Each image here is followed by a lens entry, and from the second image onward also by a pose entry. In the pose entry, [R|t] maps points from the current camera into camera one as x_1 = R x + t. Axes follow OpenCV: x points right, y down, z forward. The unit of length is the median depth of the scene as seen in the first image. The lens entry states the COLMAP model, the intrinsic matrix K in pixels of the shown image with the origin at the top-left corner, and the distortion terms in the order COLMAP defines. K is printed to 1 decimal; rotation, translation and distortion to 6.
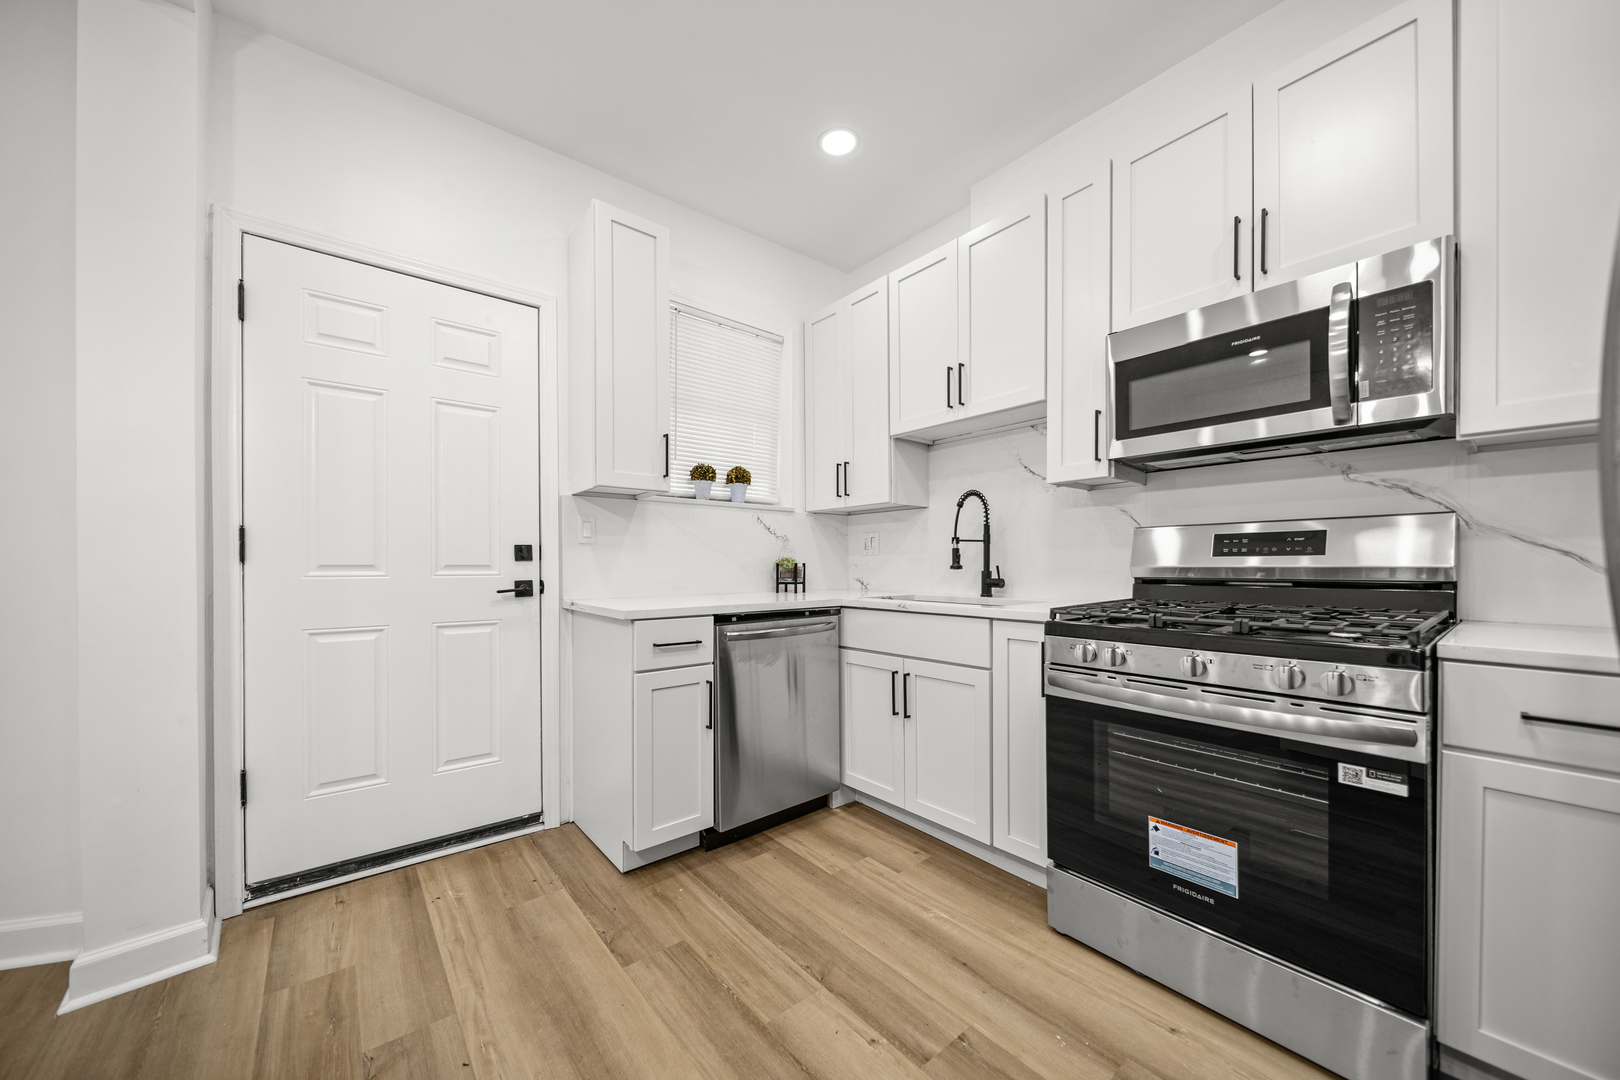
lens RADIAL K [[593.2, 0, 806.3], [0, 593.2, 569.6], [0, 0, 1]] dist [-0.000782, -0.000101]
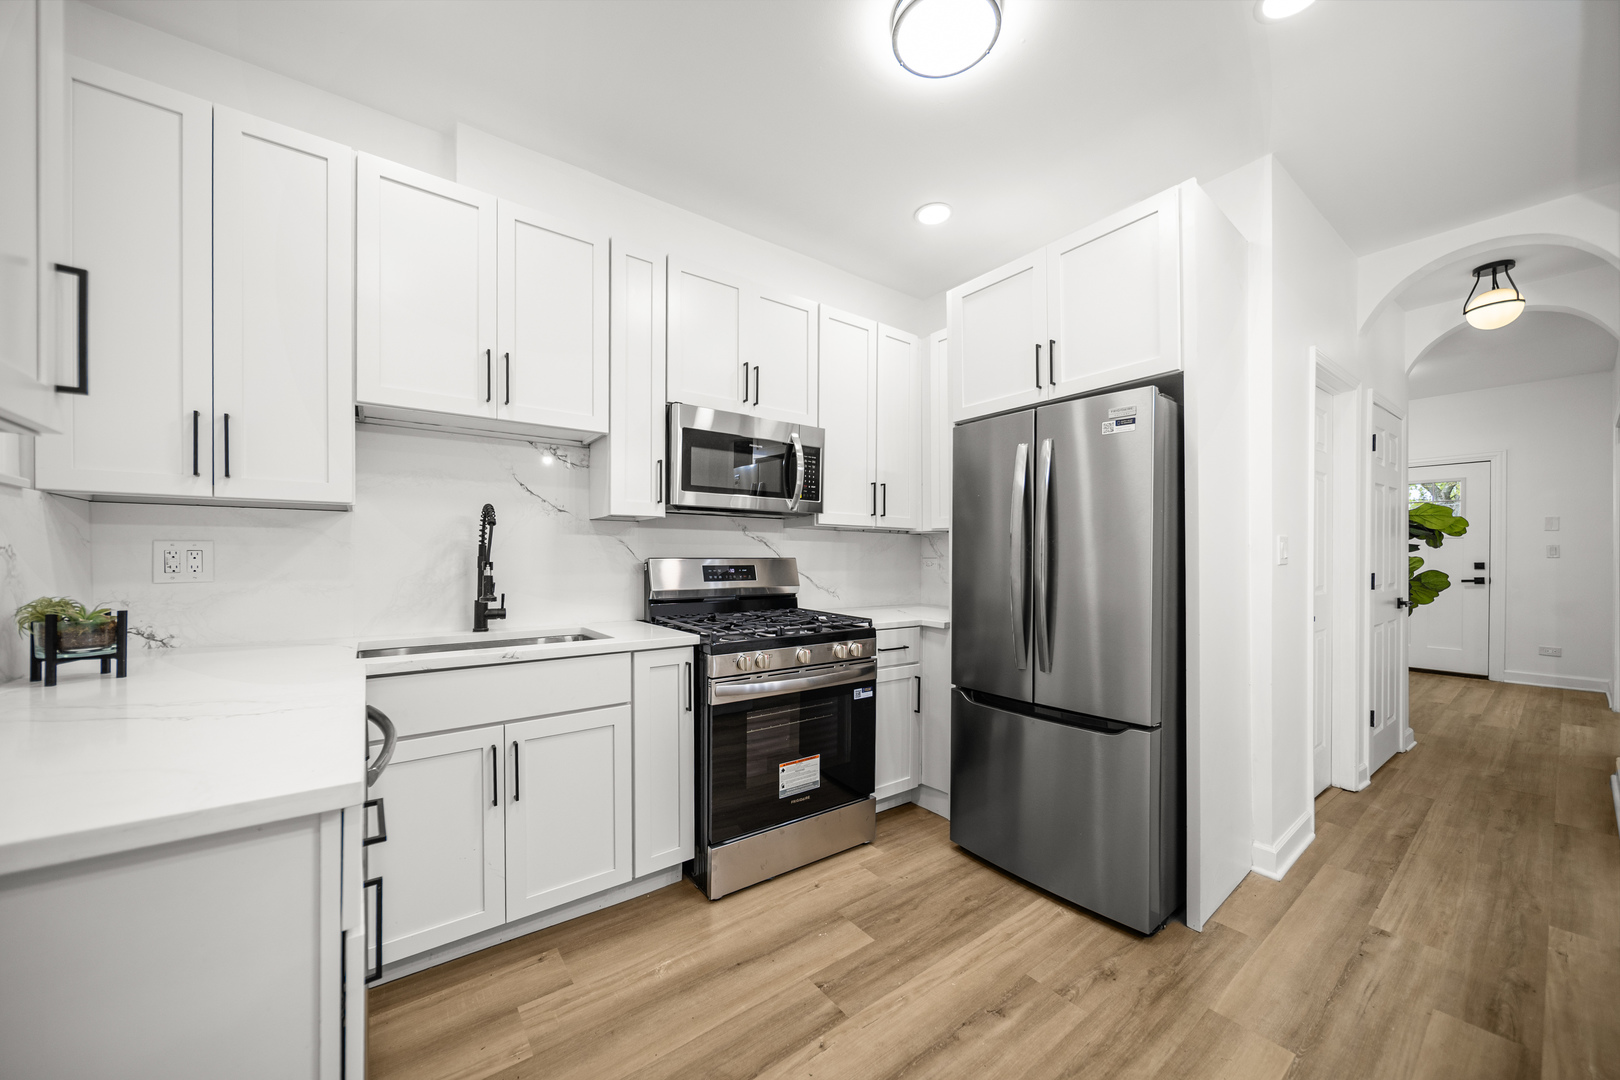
lens RADIAL K [[586.1, 0, 804.0], [0, 586.1, 558.7], [0, 0, 1]] dist [-0.001082, -0.000309]
pose [[0.023963, -0.000624, 0.999713, -0.726167], [0.004053, 0.999992, 0.000527, -0.079029], [-0.999705, 0.004039, 0.023965, 0.753267]]
